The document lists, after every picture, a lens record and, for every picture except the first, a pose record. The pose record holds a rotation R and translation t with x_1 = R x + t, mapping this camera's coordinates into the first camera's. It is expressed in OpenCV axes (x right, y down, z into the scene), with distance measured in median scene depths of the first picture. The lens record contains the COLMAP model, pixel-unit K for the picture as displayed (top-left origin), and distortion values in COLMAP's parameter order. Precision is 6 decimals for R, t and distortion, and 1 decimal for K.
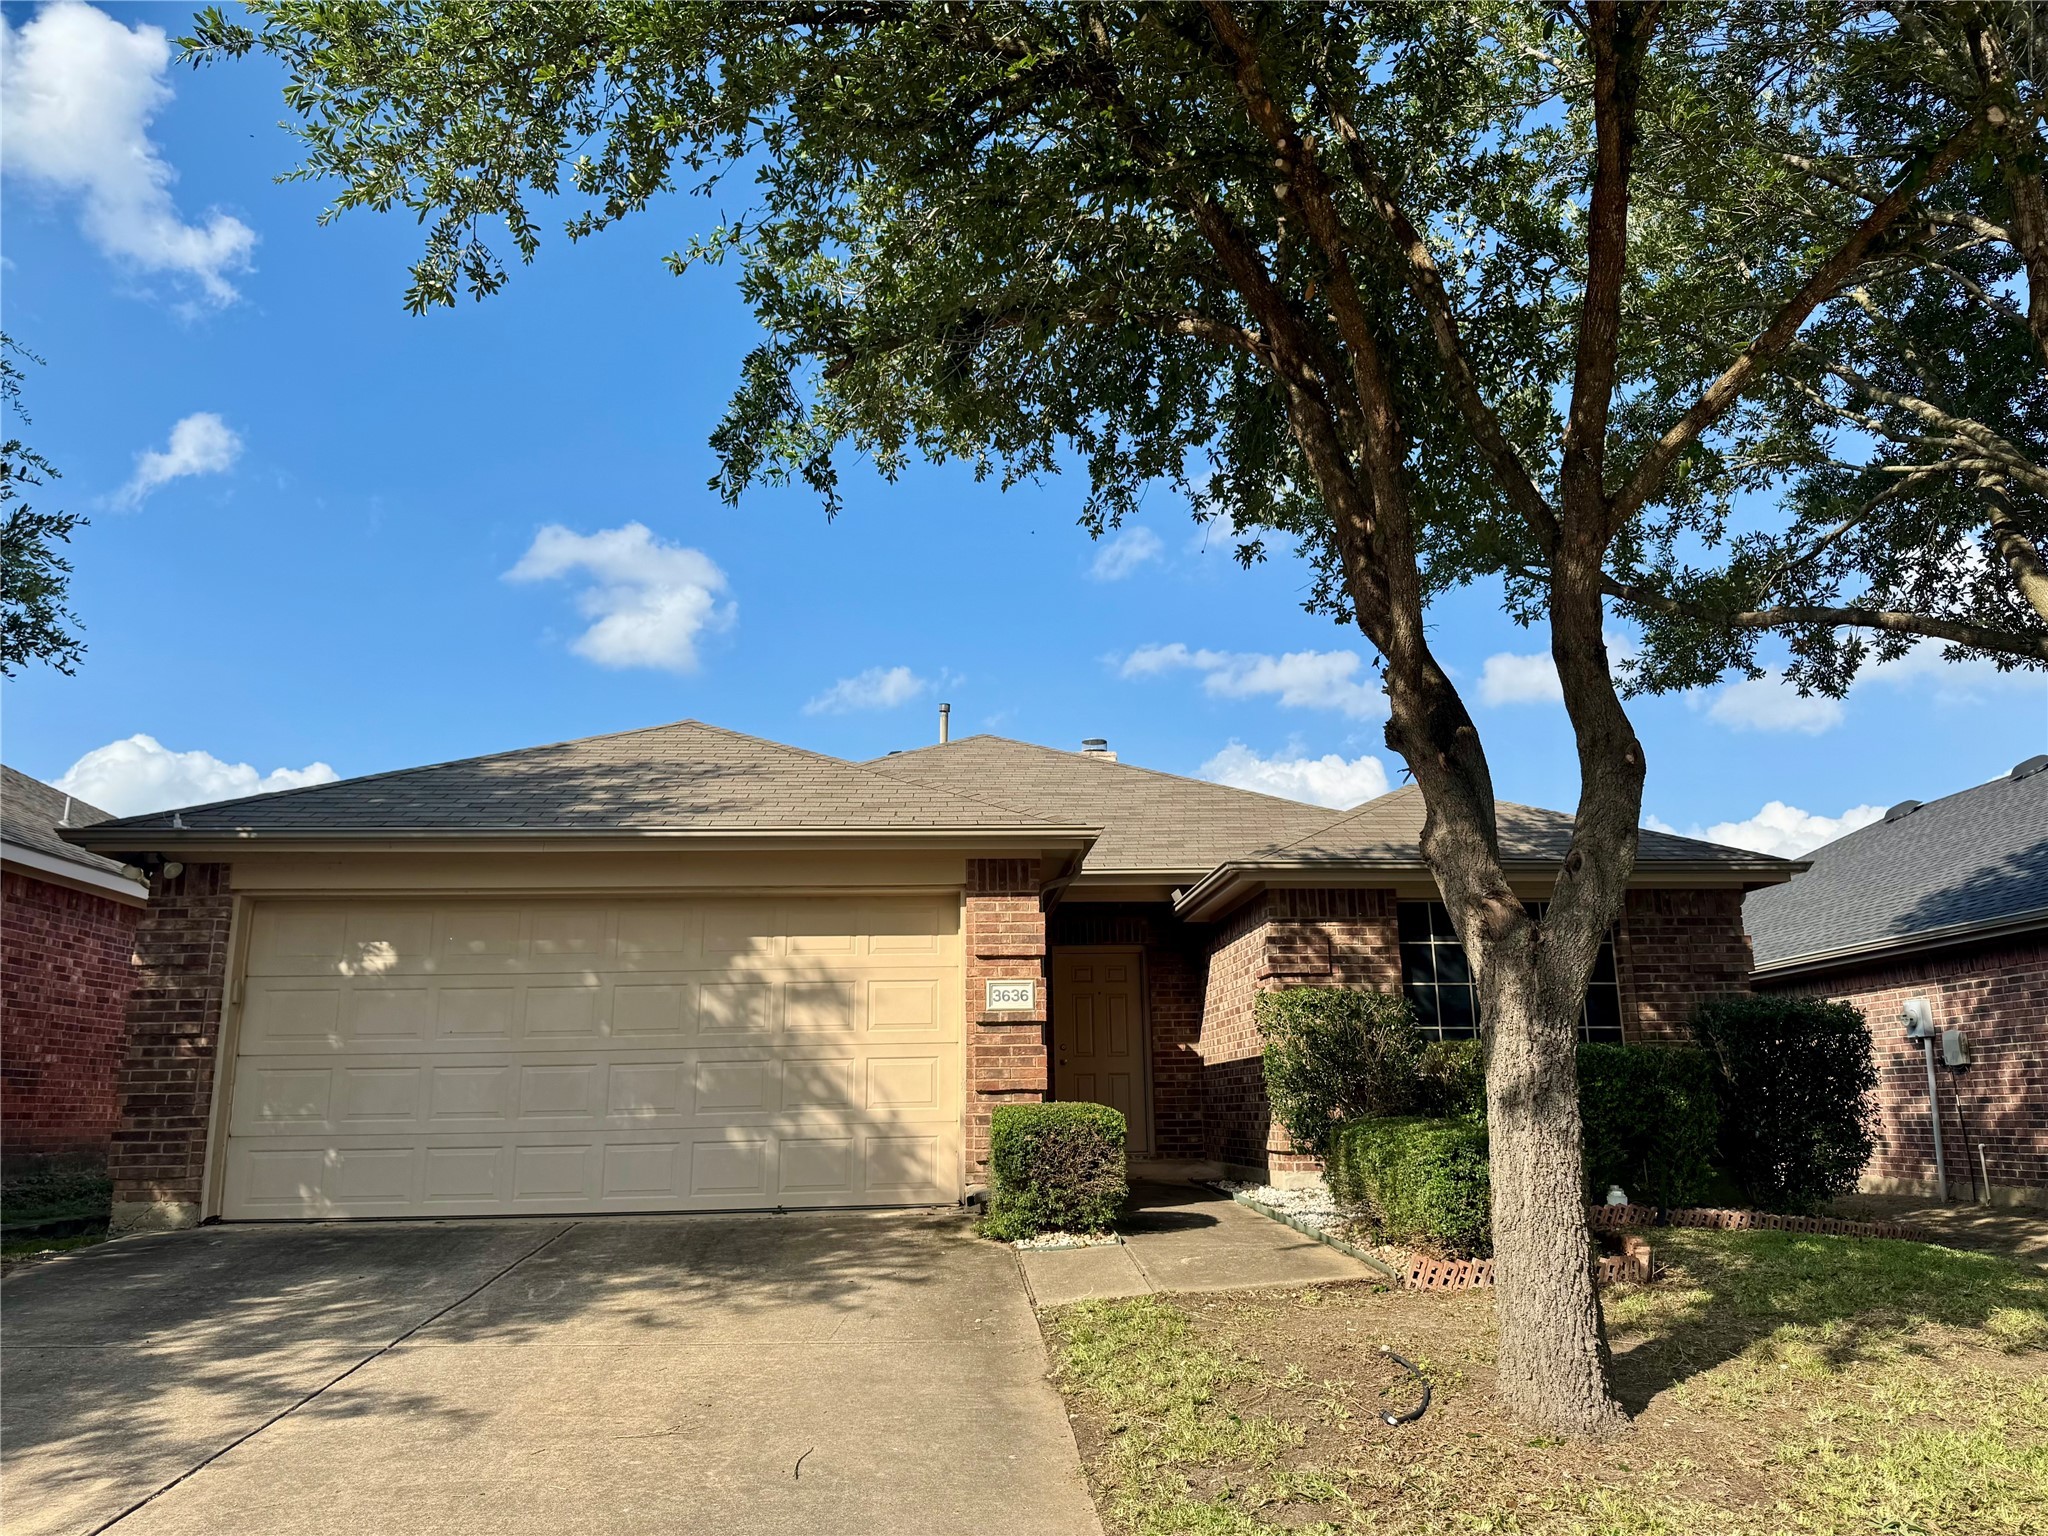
lens RADIAL K [[1453.6, 0, 1016.7], [0, 1453.6, 760.4], [0, 0, 1]] dist [0.028494, -0.004781]
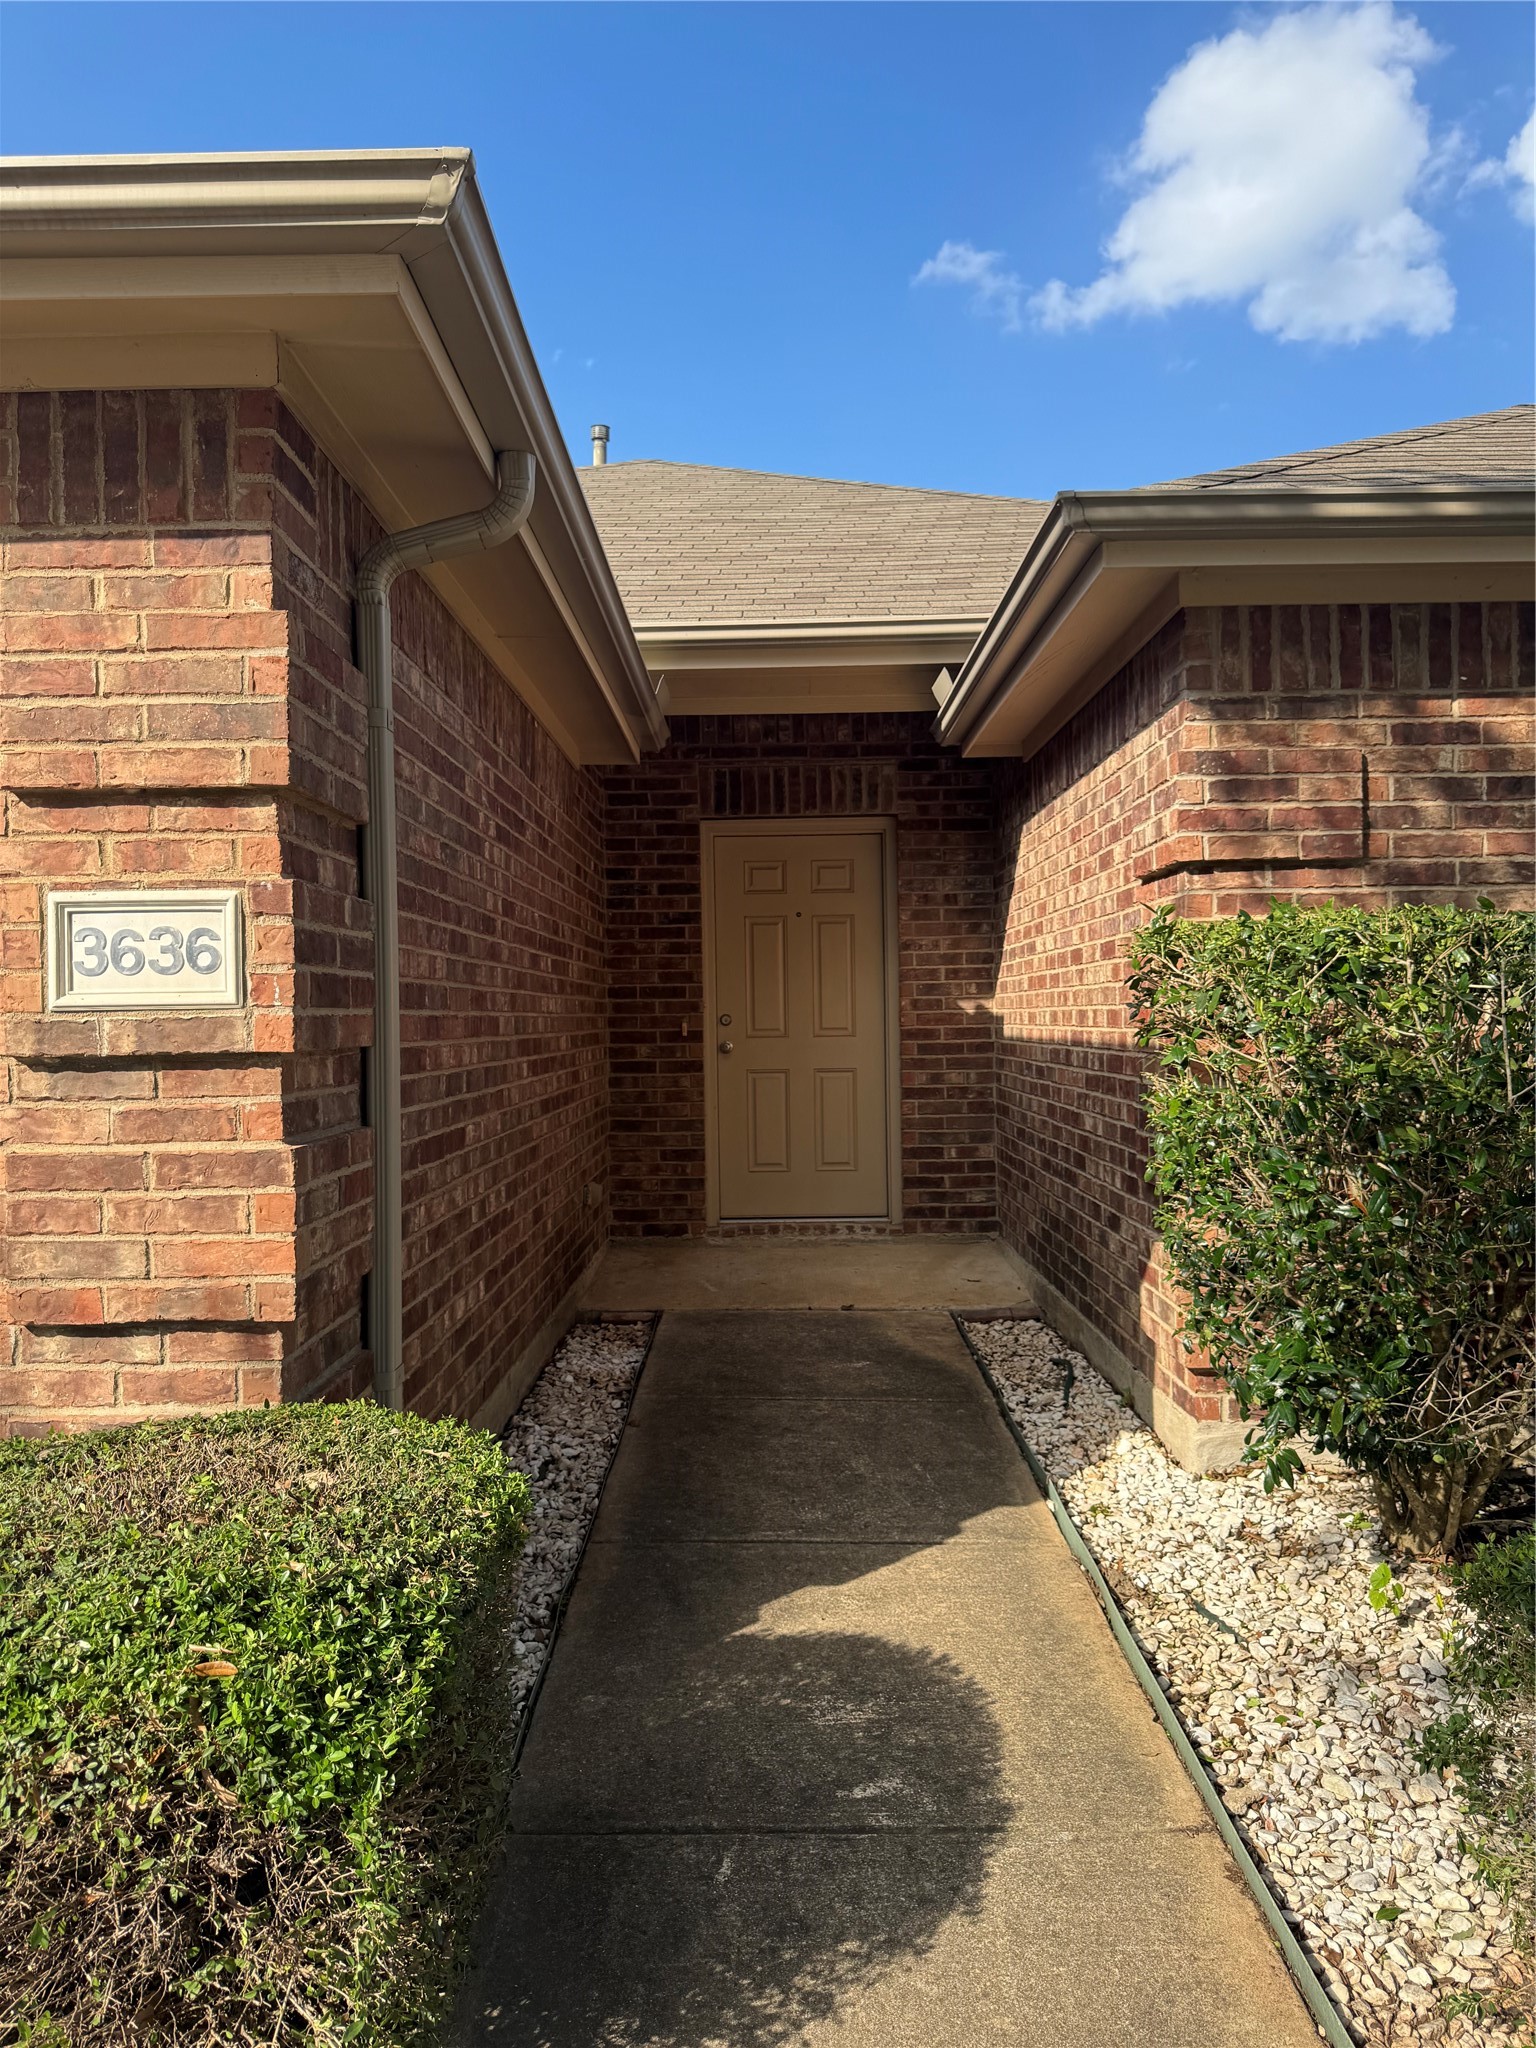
lens RADIAL K [[1453.6, 0, 762.2], [0, 1453.6, 1032.5], [0, 0, 1]] dist [0.028494, -0.004781]
pose [[0.997933, 0.001320, -0.064251, 0.114532], [0.014663, 0.968742, 0.247638, 0.114206], [0.062570, -0.248069, 0.966720, 0.757319]]
